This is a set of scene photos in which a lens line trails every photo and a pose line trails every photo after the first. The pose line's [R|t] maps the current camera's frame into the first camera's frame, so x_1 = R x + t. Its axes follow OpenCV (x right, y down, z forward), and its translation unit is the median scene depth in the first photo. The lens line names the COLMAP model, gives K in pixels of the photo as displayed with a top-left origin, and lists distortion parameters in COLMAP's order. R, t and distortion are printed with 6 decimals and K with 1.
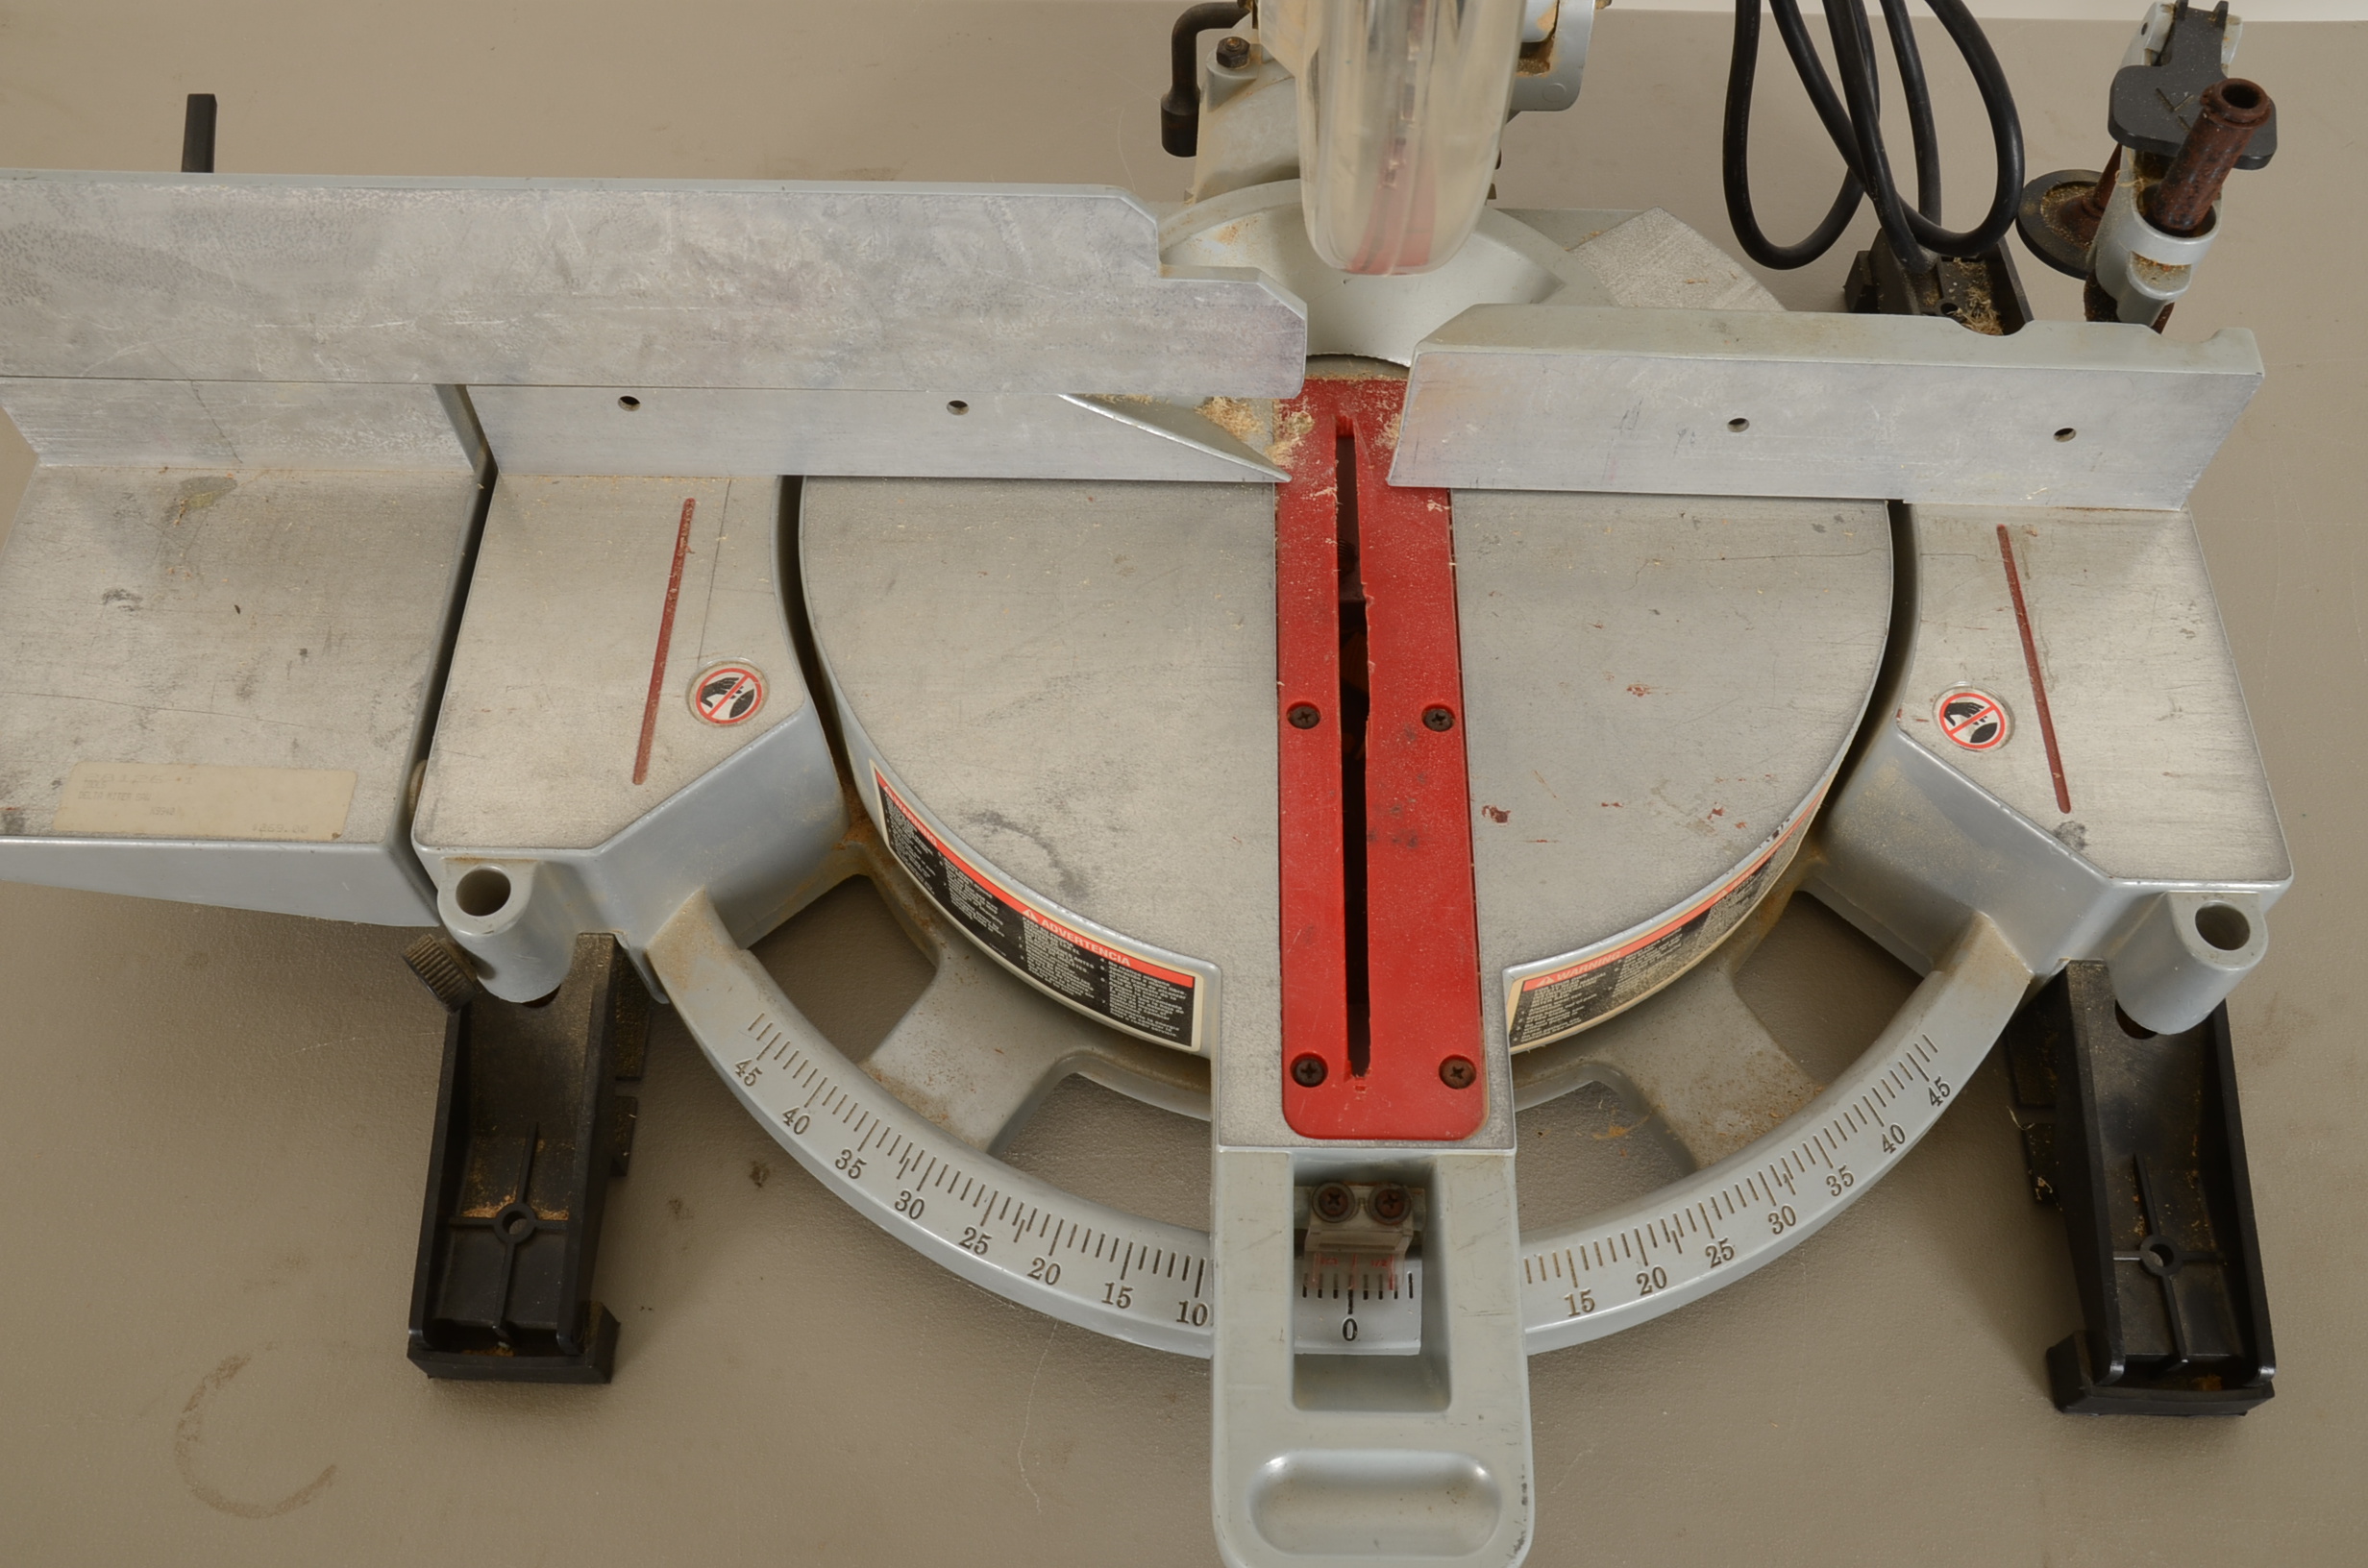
lens RADIAL K [[2051.5, 0, 1184.0], [0, 2051.5, 784.0], [0, 0, 1]] dist [-0.152249, 0.217280]
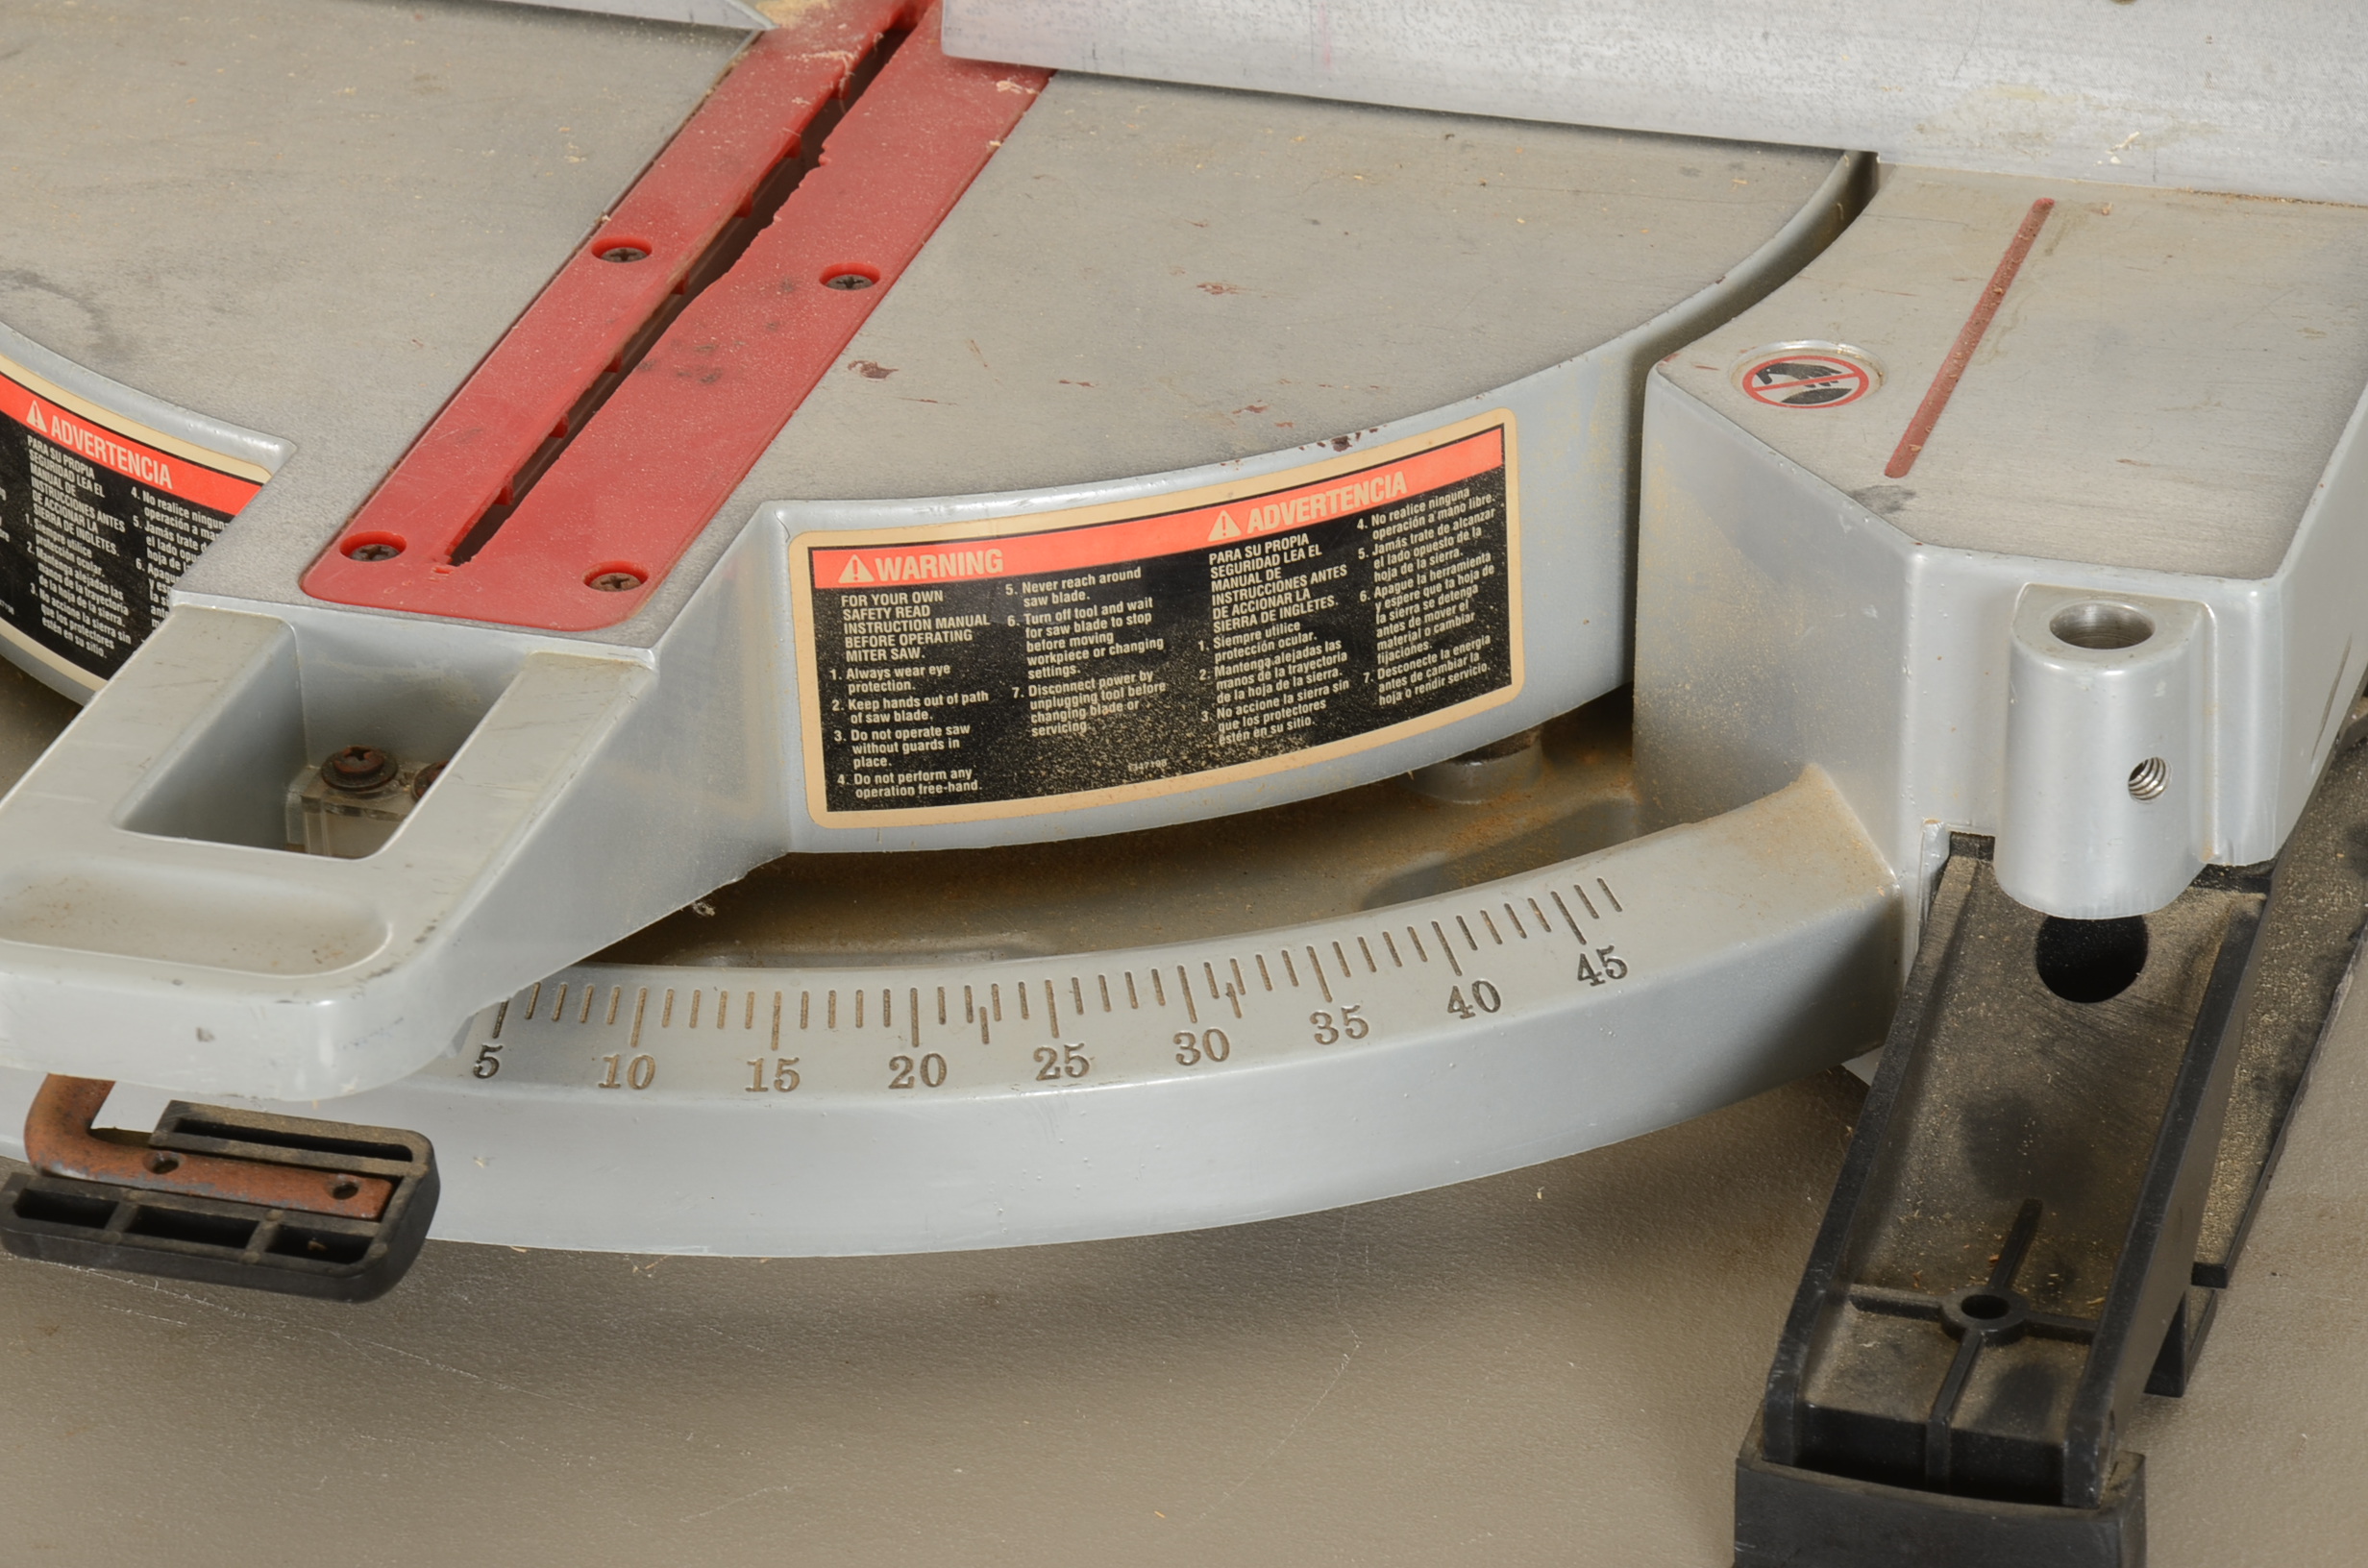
lens RADIAL K [[10205.0, 0, 1184.0], [0, 10205.0, 784.0], [0, 0, 1]] dist [1.565280, -5.284289]
pose [[0.956236, 0.105380, -0.272959, 1.017454], [-0.235650, 0.830350, -0.504963, 1.515648], [0.173439, 0.547187, 0.818844, -1.239306]]
